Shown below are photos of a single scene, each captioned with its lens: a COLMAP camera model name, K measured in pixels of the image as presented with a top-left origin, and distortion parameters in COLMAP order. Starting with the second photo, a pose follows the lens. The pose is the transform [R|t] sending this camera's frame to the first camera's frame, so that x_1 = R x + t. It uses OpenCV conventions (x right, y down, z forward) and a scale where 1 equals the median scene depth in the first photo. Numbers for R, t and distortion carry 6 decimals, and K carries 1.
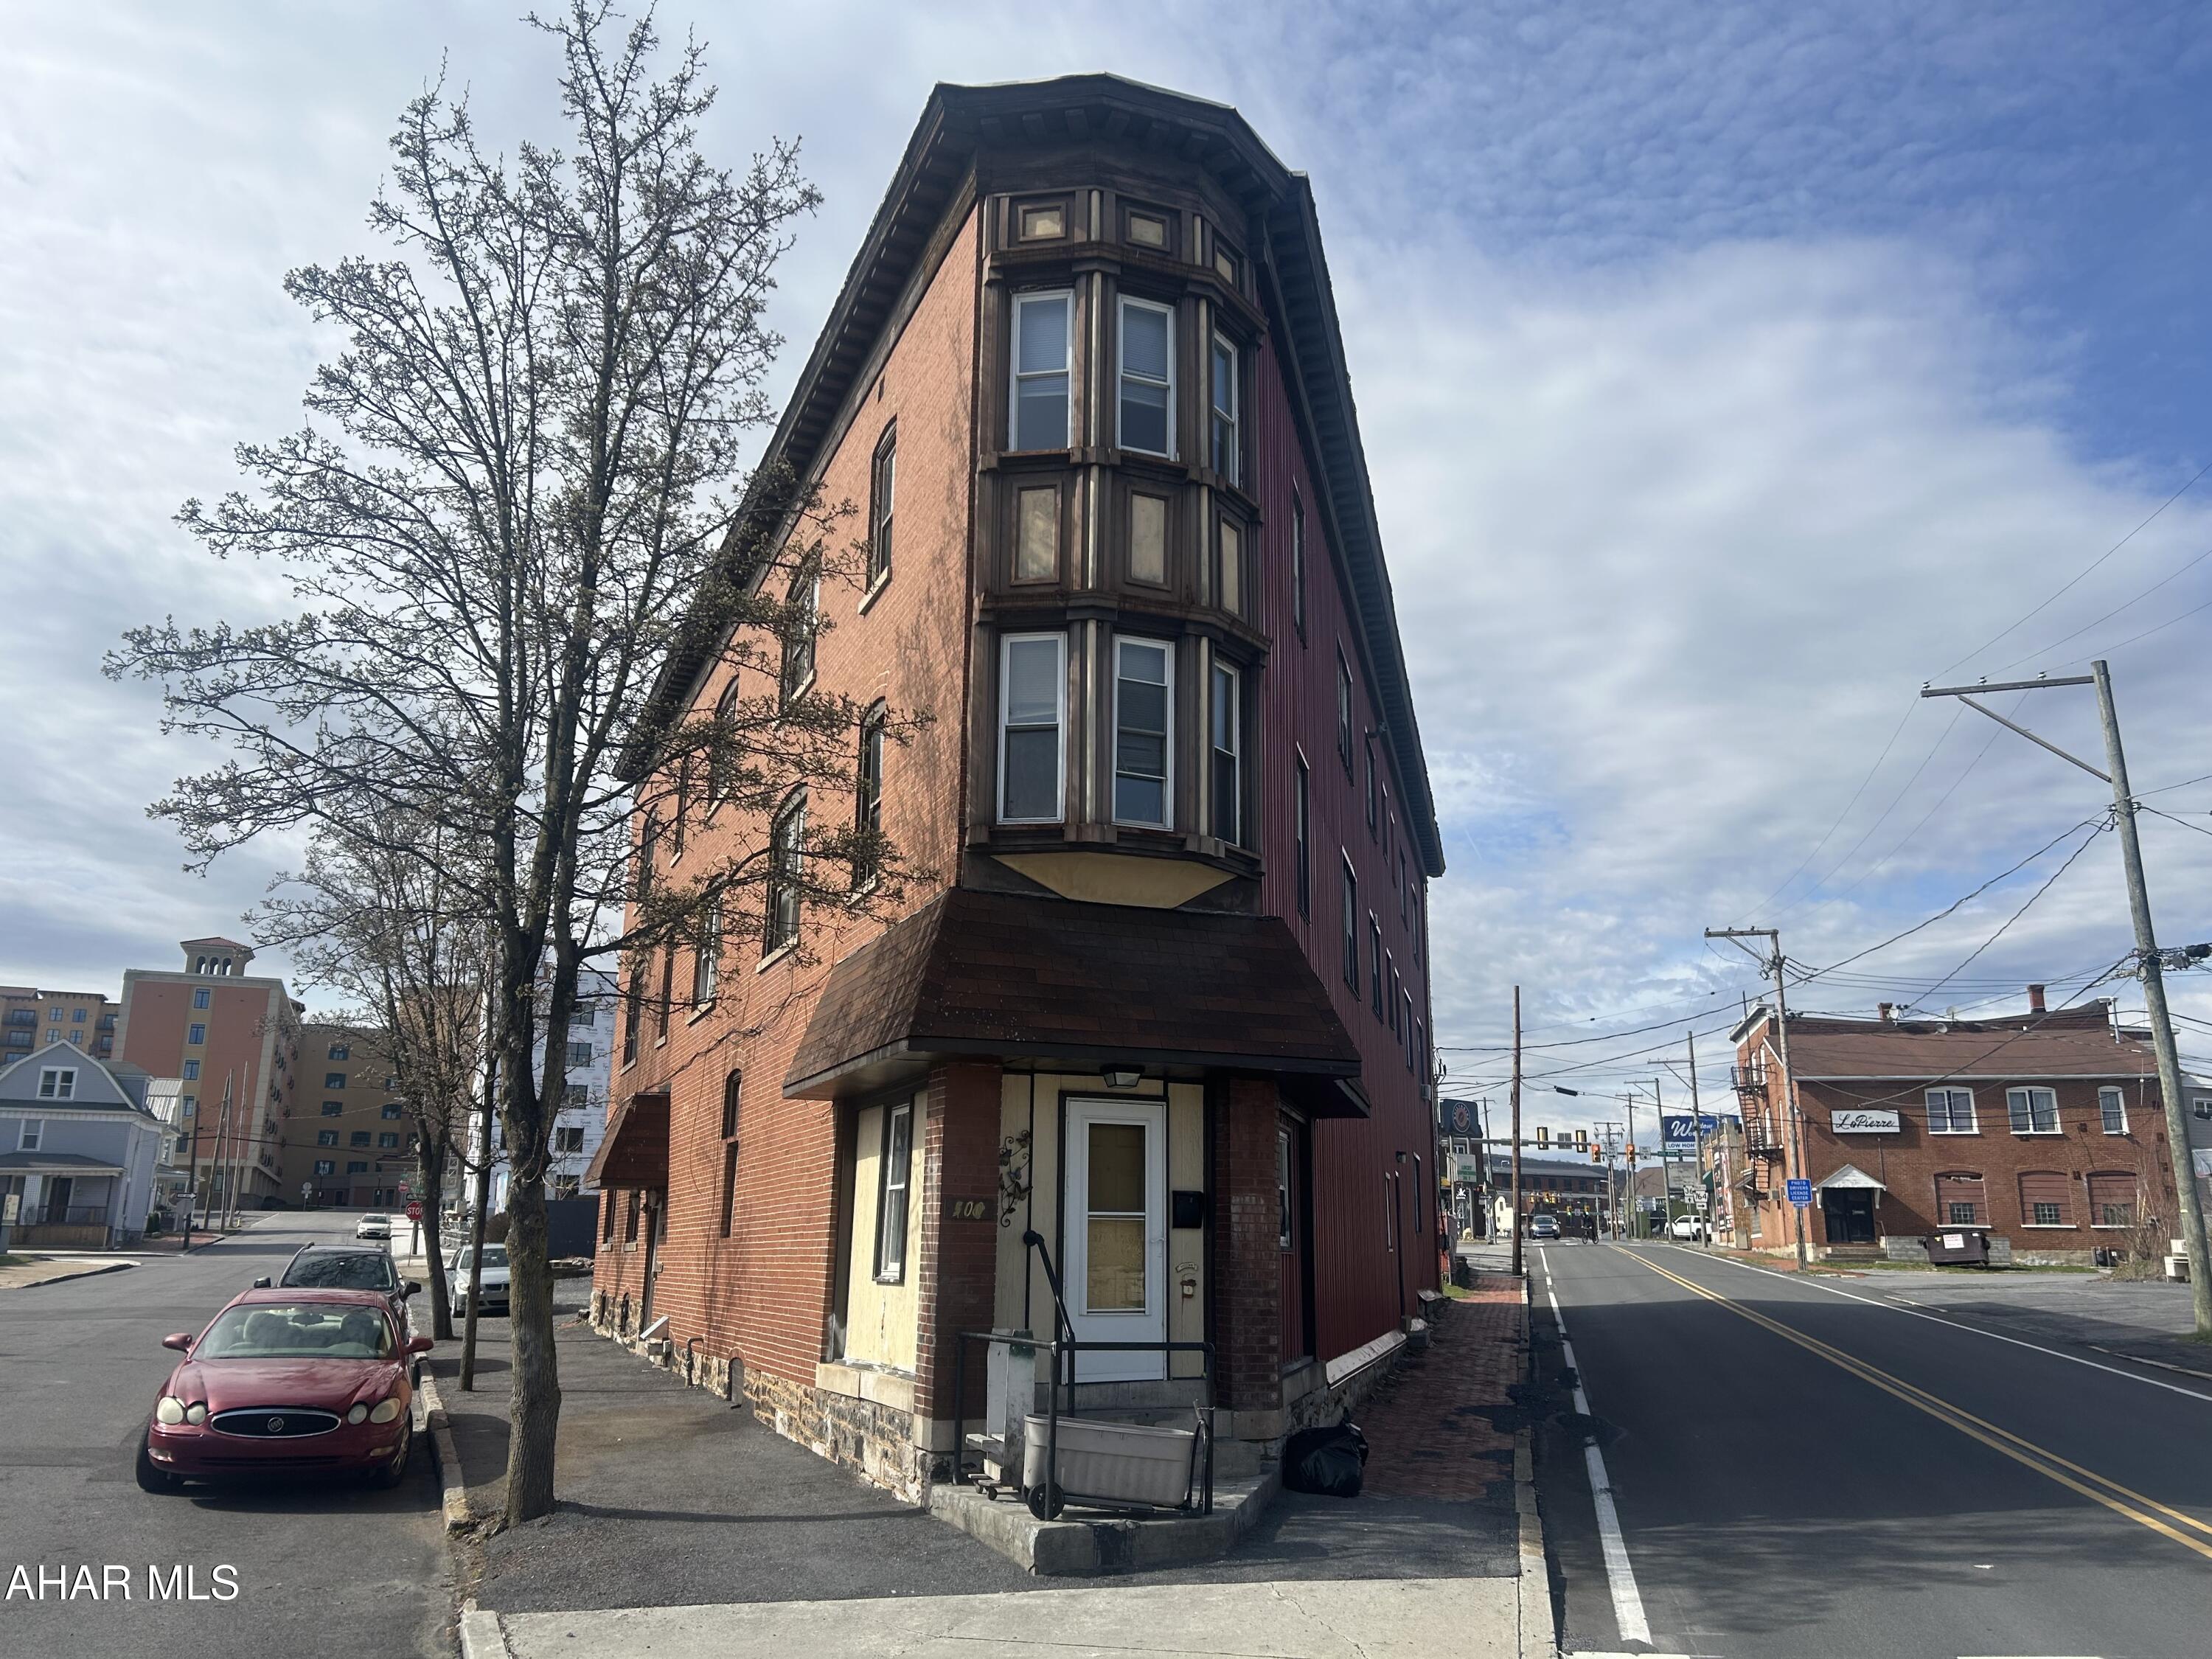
lens RADIAL K [[1680.4, 0, 1106.0], [0, 1680.4, 829.5], [0, 0, 1]] dist [0.102264, -0.143645]
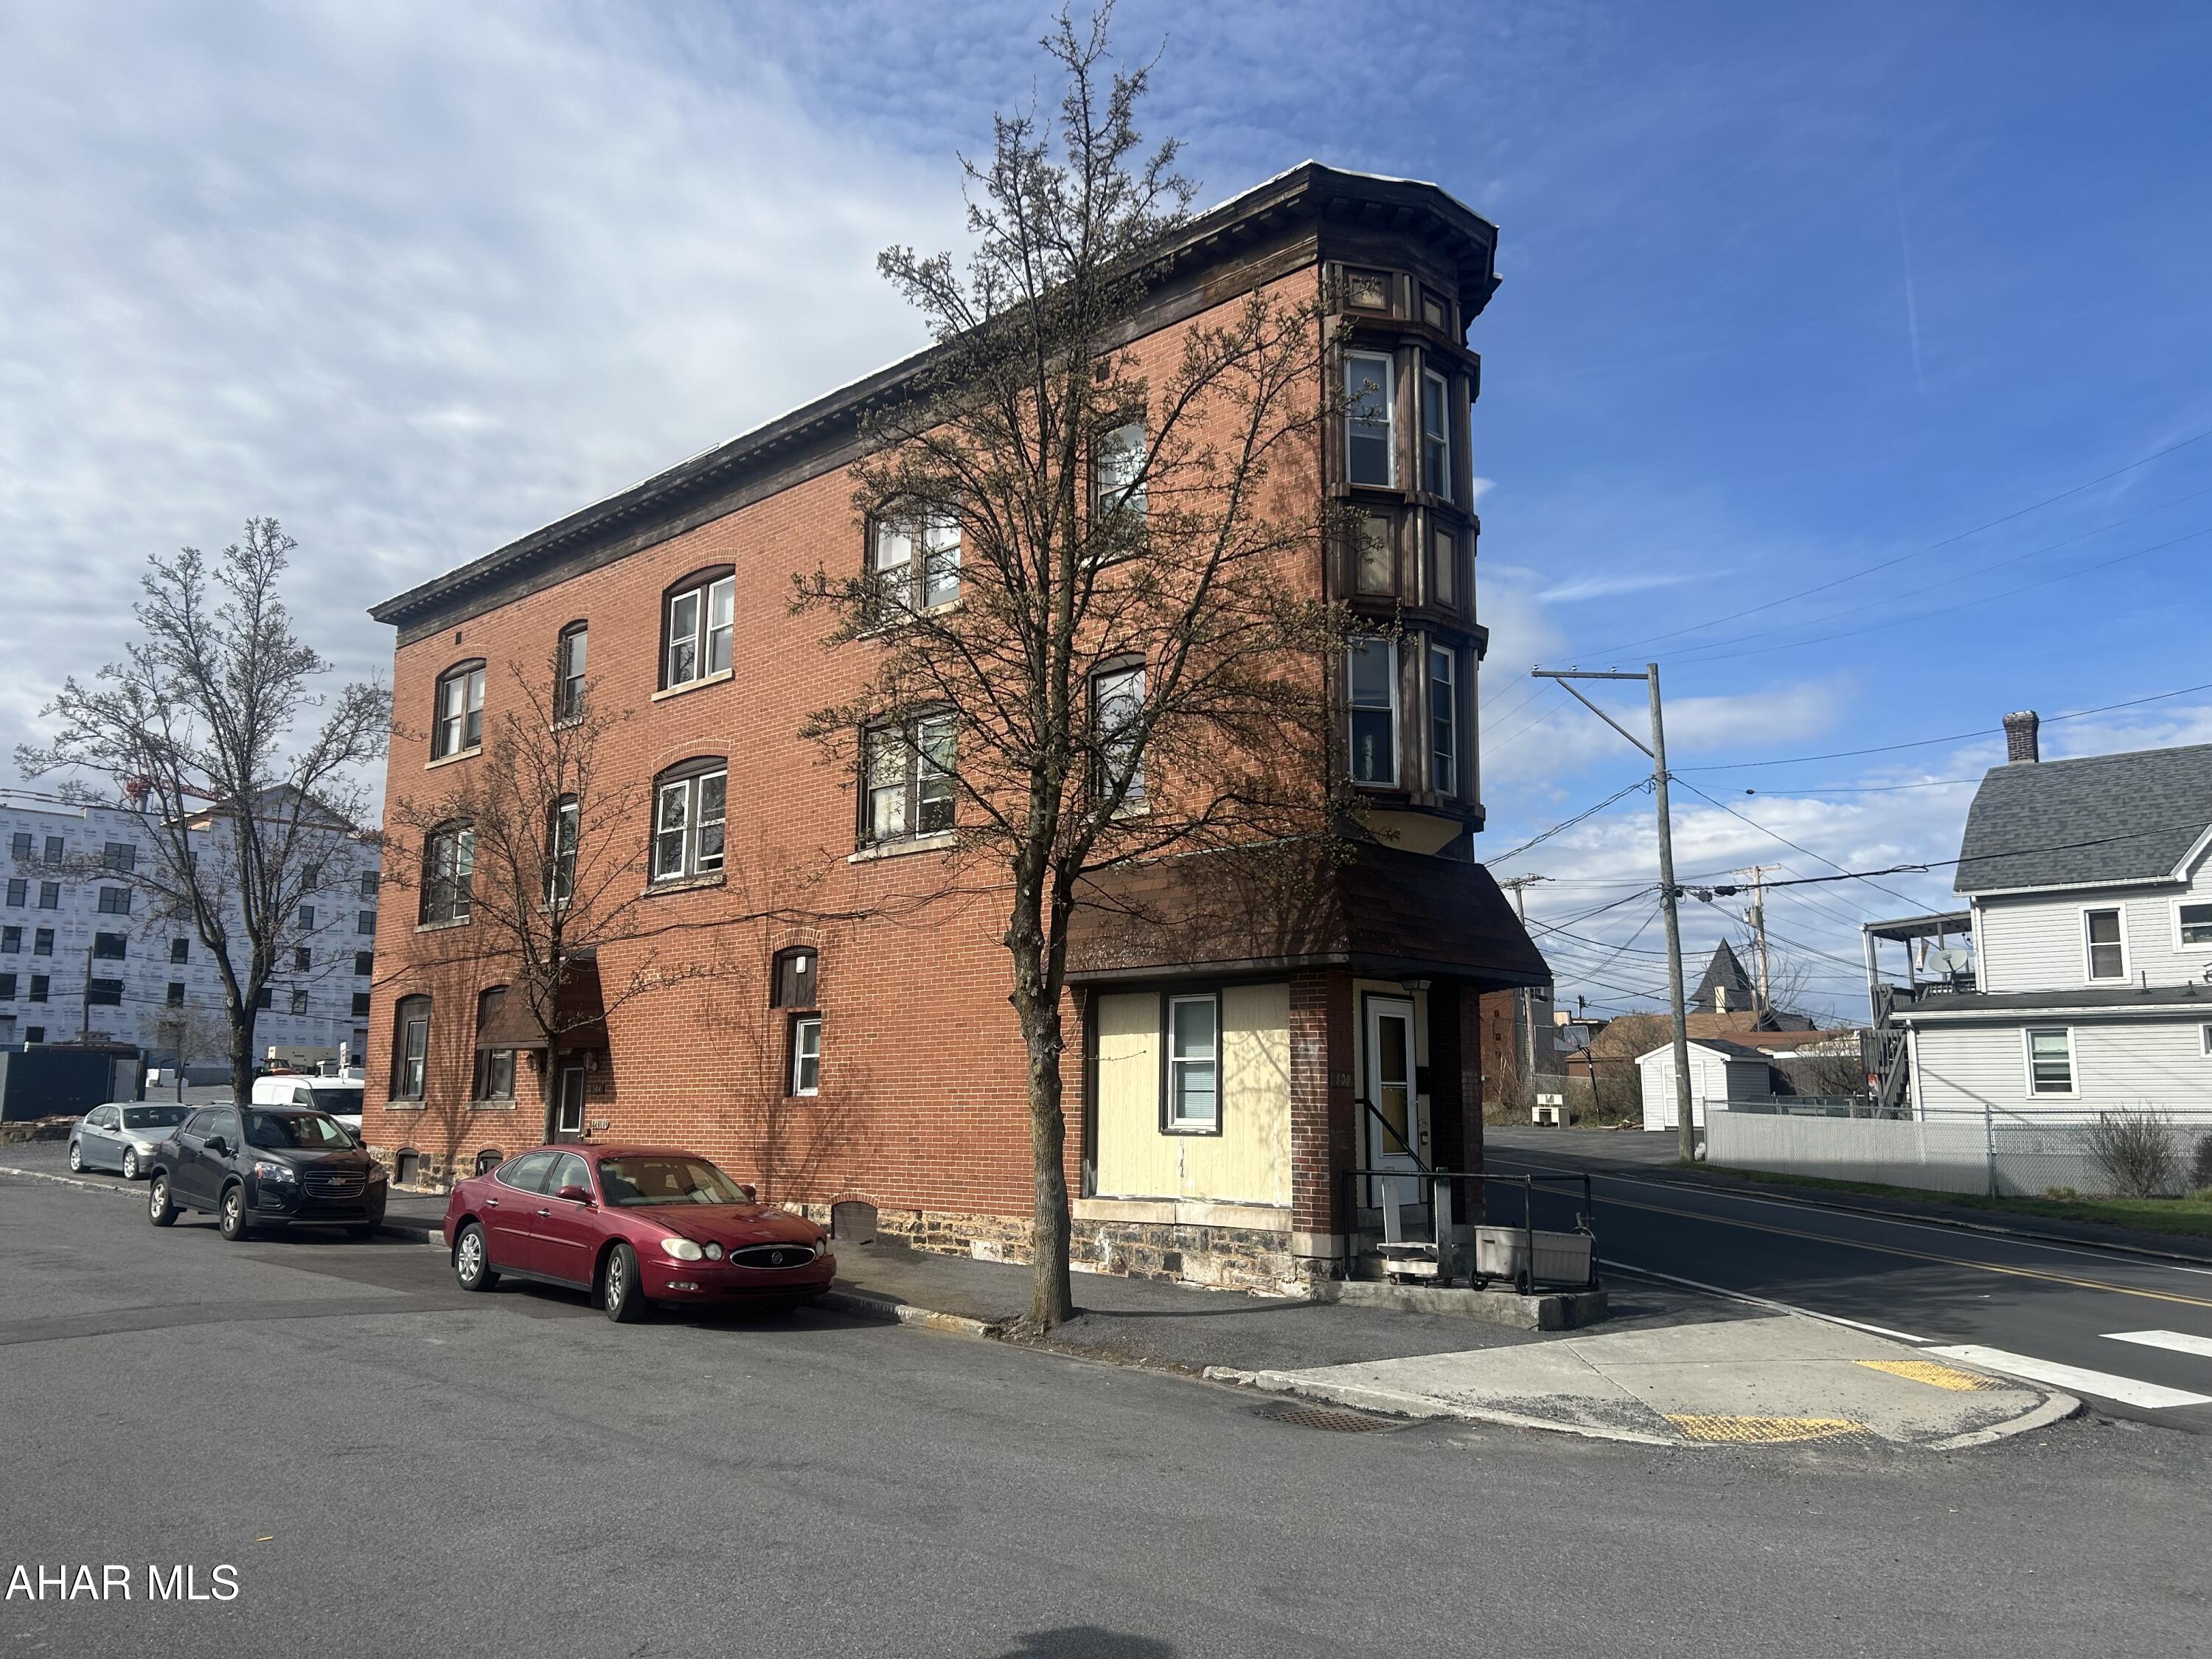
lens RADIAL K [[1680.4, 0, 1106.0], [0, 1680.4, 829.5], [0, 0, 1]] dist [0.102264, -0.143645]
pose [[0.916152, 0.065520, 0.395440, -0.688756], [-0.098800, 0.993023, 0.064366, -0.031213], [-0.388464, -0.098038, 0.916234, -0.098028]]
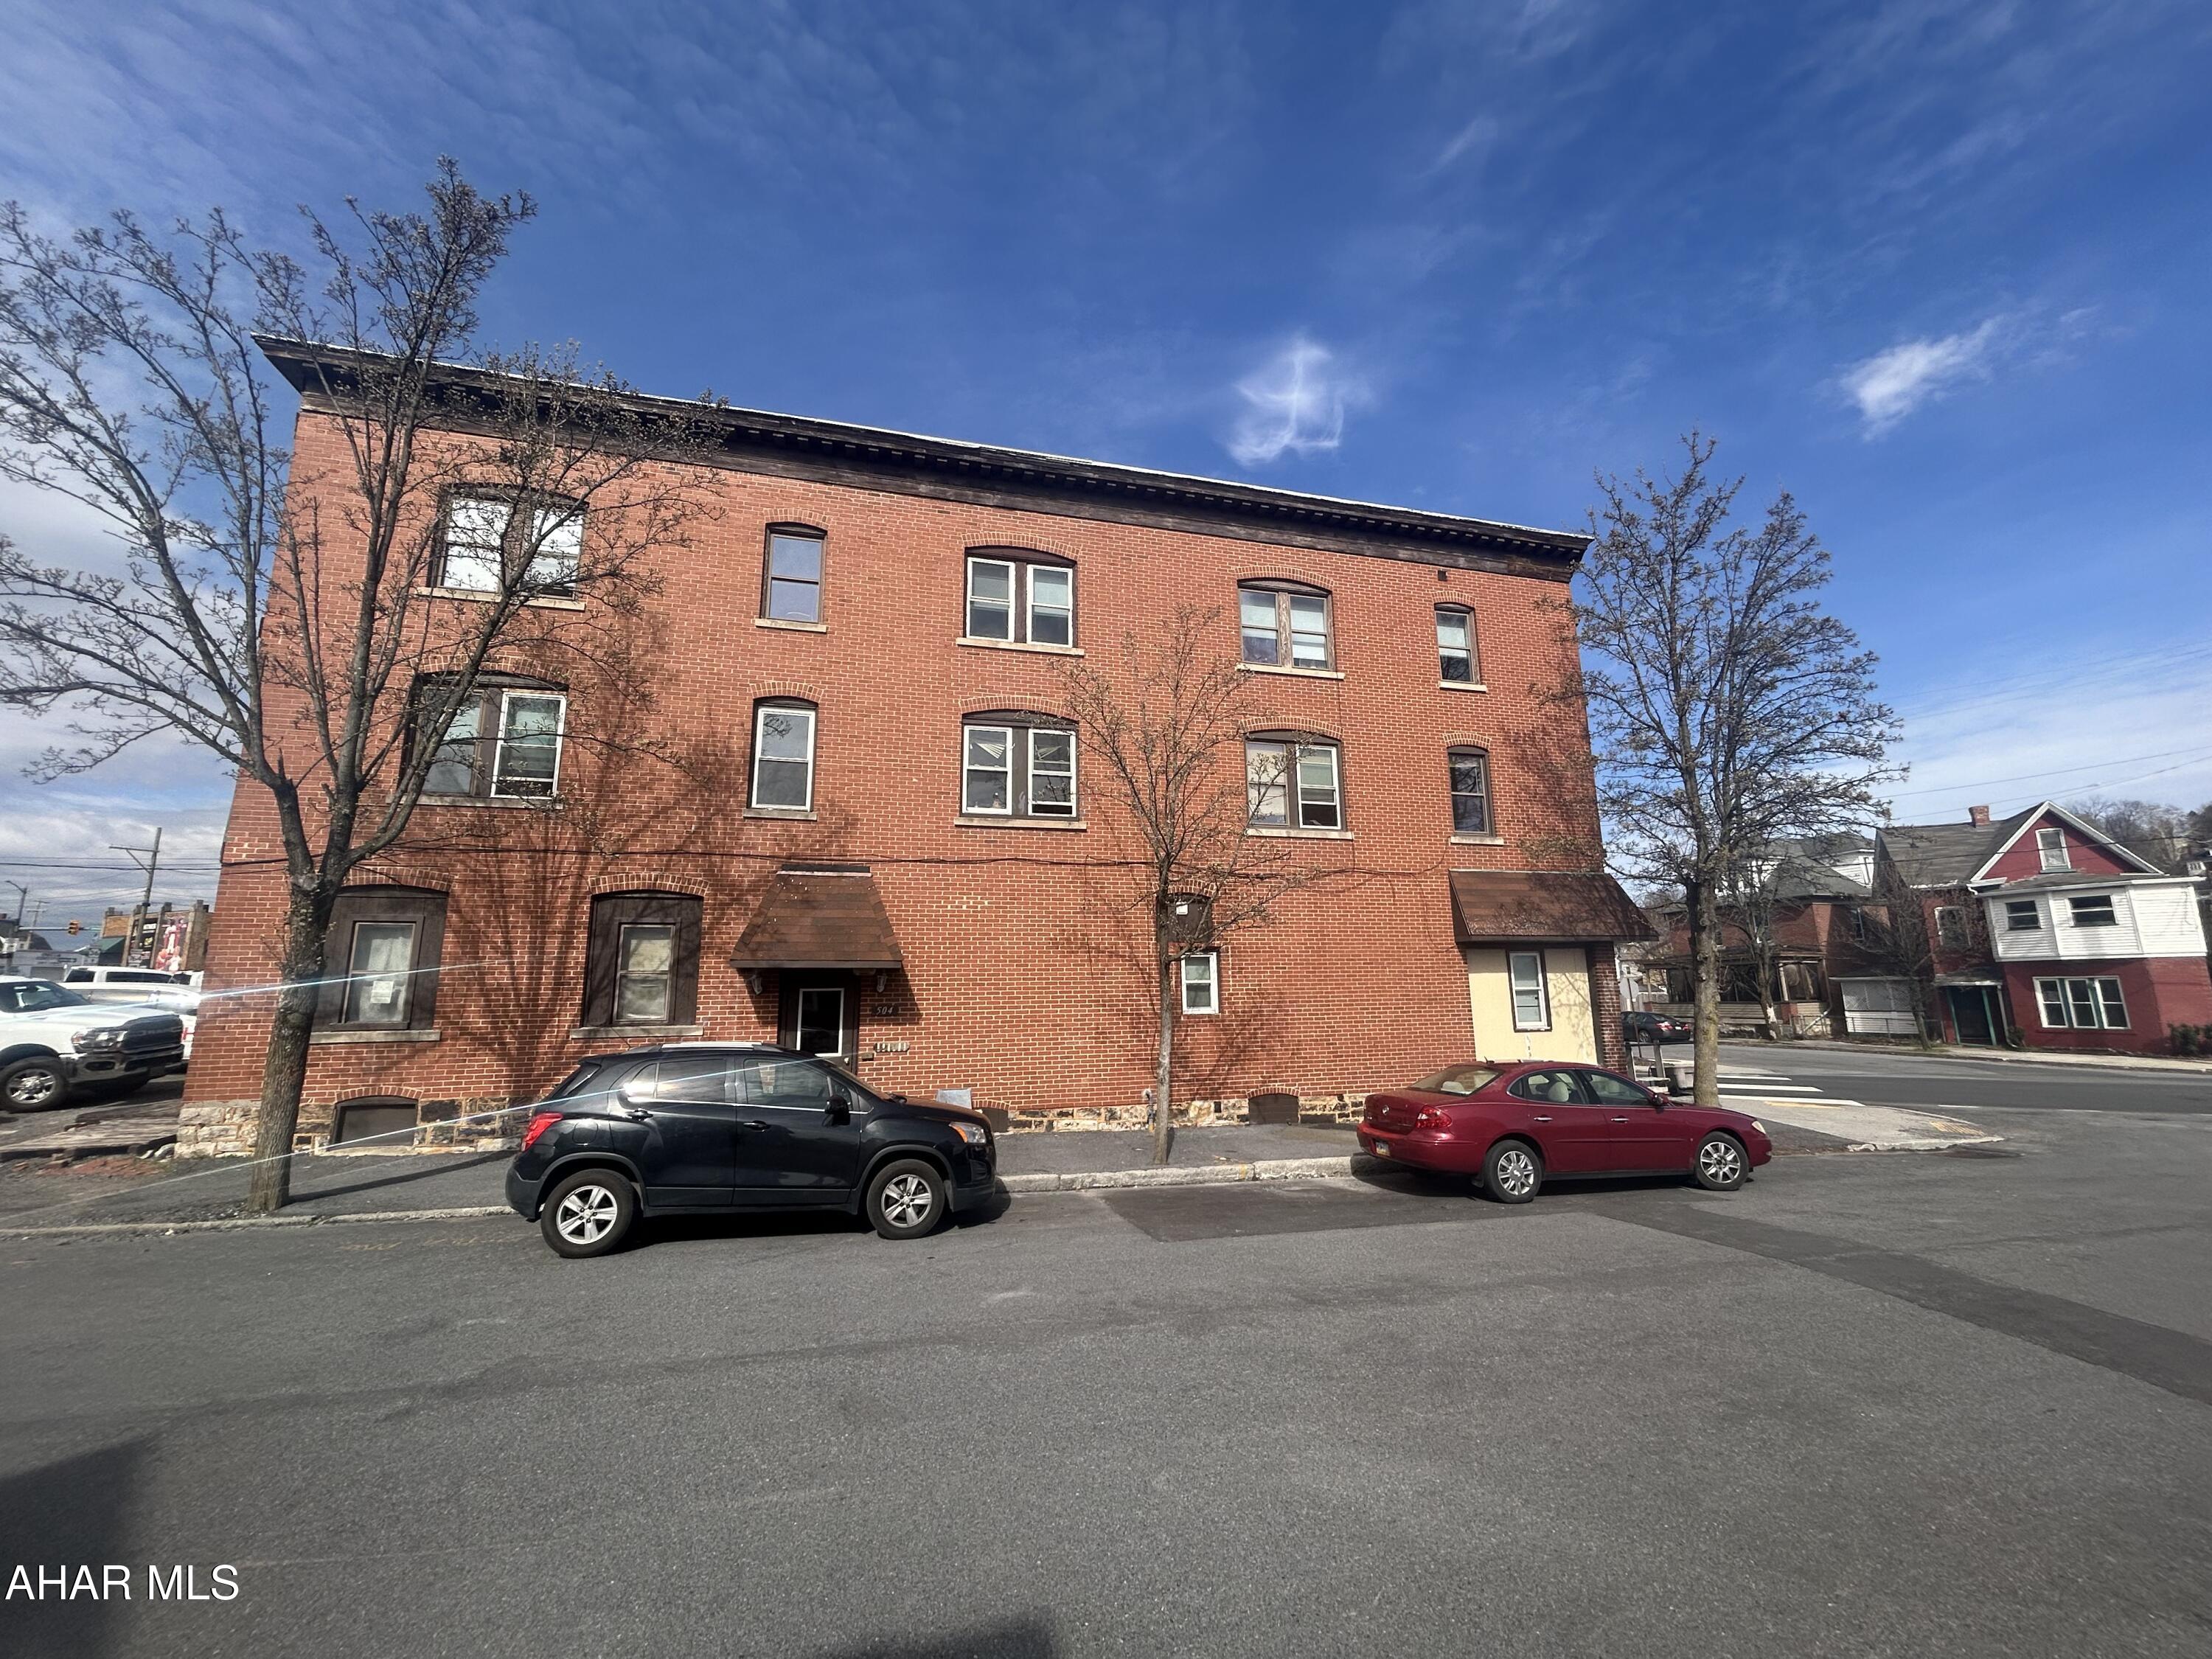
lens RADIAL K [[888.2, 0, 1106.0], [0, 888.2, 829.5], [0, 0, 1]] dist [-0.002817, -0.000138]
pose [[0.119820, 0.177639, 0.976774, -1.367163], [-0.231726, 0.961691, -0.146470, 0.314159], [-0.965374, -0.208794, 0.156393, 1.416529]]
